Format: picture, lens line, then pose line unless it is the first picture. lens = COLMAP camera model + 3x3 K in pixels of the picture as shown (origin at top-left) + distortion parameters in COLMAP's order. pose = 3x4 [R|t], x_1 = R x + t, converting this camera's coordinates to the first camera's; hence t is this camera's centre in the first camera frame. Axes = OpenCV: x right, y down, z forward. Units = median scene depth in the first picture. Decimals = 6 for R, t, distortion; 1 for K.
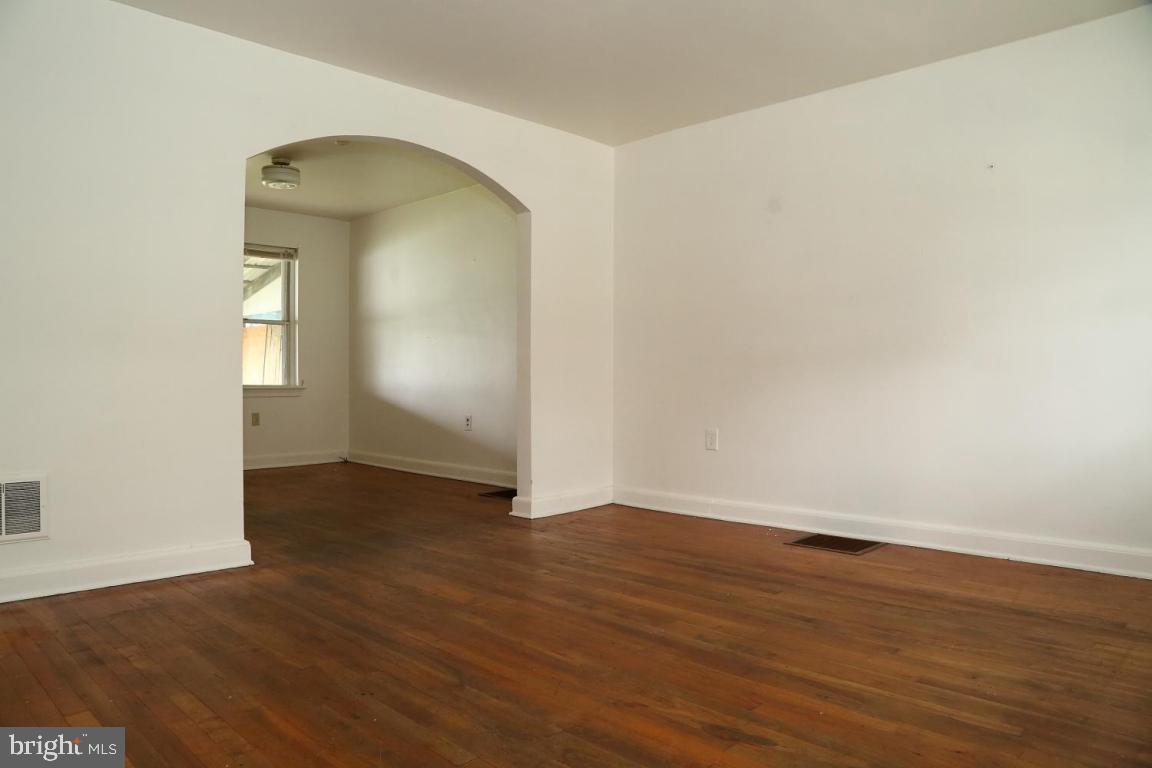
lens RADIAL K [[786.5, 0, 568.4], [0, 786.5, 379.9], [0, 0, 1]] dist [-0.131803, 0.079985]
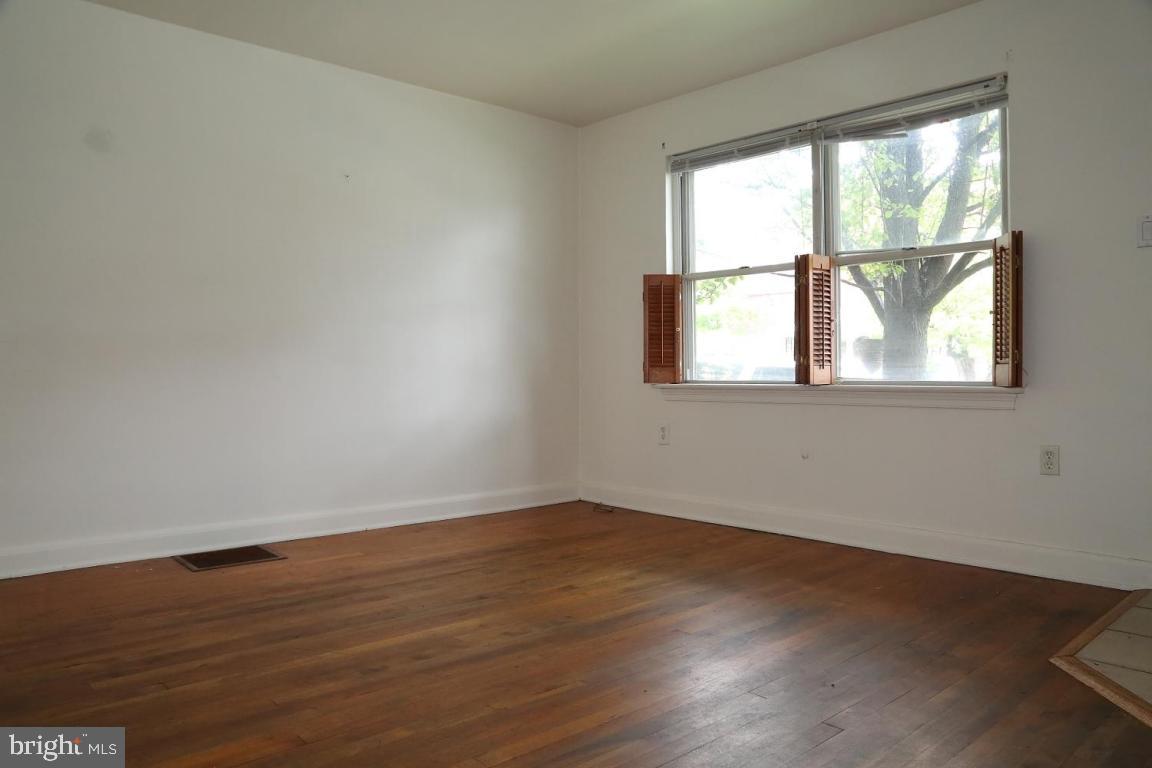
lens RADIAL K [[804.8, 0, 576.0], [0, 804.8, 384.0], [0, 0, 1]] dist [-0.126971, 0.084419]
pose [[0.055222, -0.013552, 0.998382, -0.787196], [0.004502, 0.999901, 0.013324, 0.005719], [-0.998464, 0.003758, 0.055278, 0.832431]]
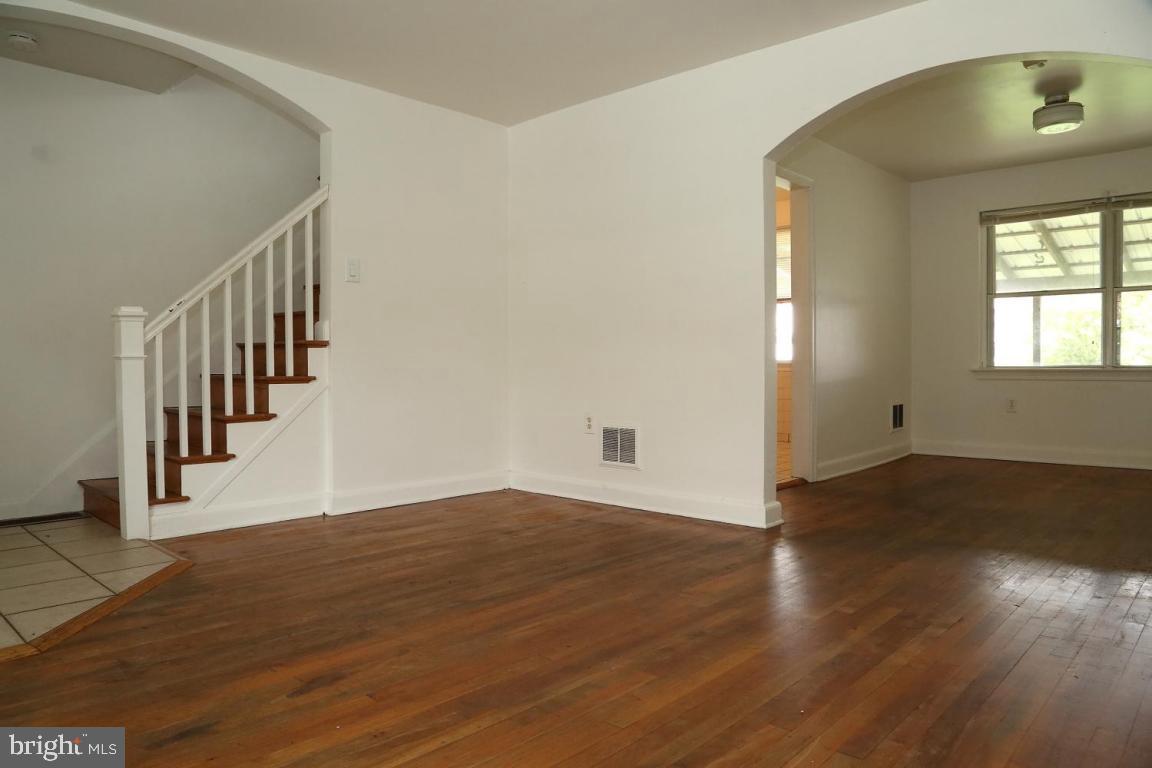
lens RADIAL K [[786.5, 0, 568.4], [0, 786.5, 379.9], [0, 0, 1]] dist [-0.131803, 0.079985]
pose [[0.030939, 0.021277, -0.999295, 0.910726], [0.002572, 0.999768, 0.021366, 0.006162], [0.999518, -0.003231, 0.030877, 0.919494]]
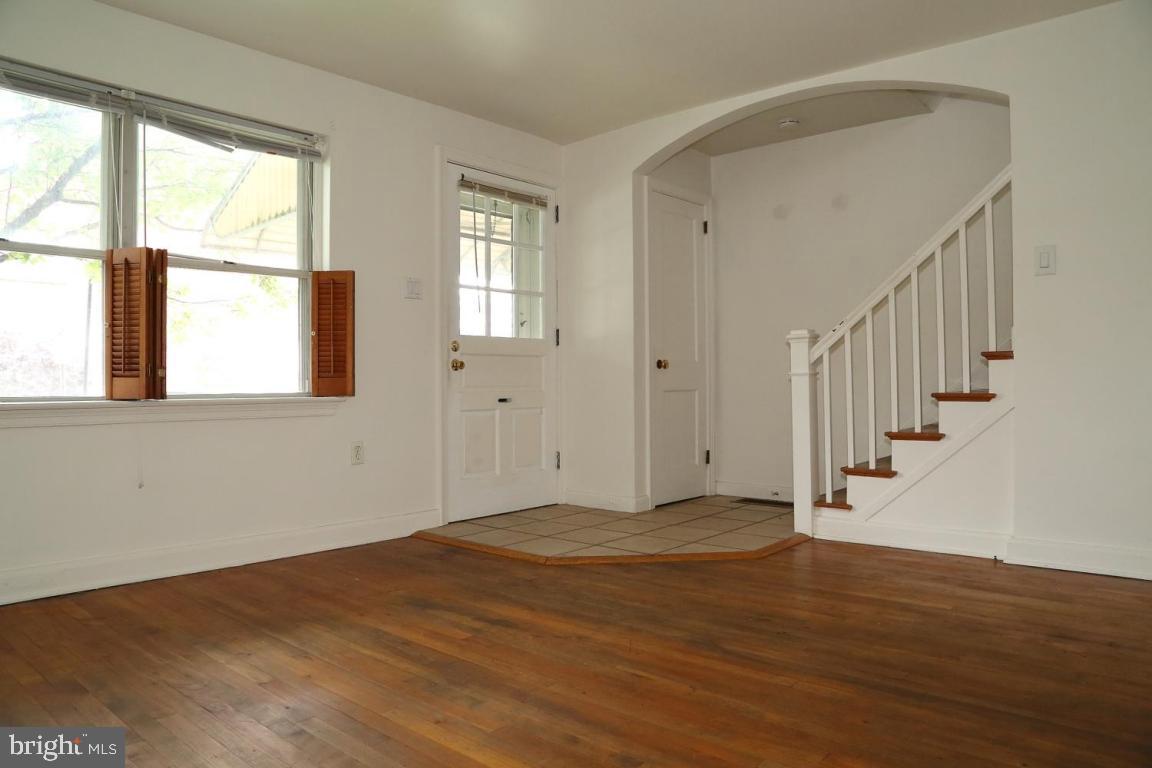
lens RADIAL K [[786.5, 0, 568.4], [0, 786.5, 379.9], [0, 0, 1]] dist [-0.131803, 0.079985]
pose [[-0.998480, 0.007346, -0.054621, 0.112528], [0.007397, 0.999972, -0.000735, 0.002999], [0.054614, -0.001138, -0.998507, 1.726836]]
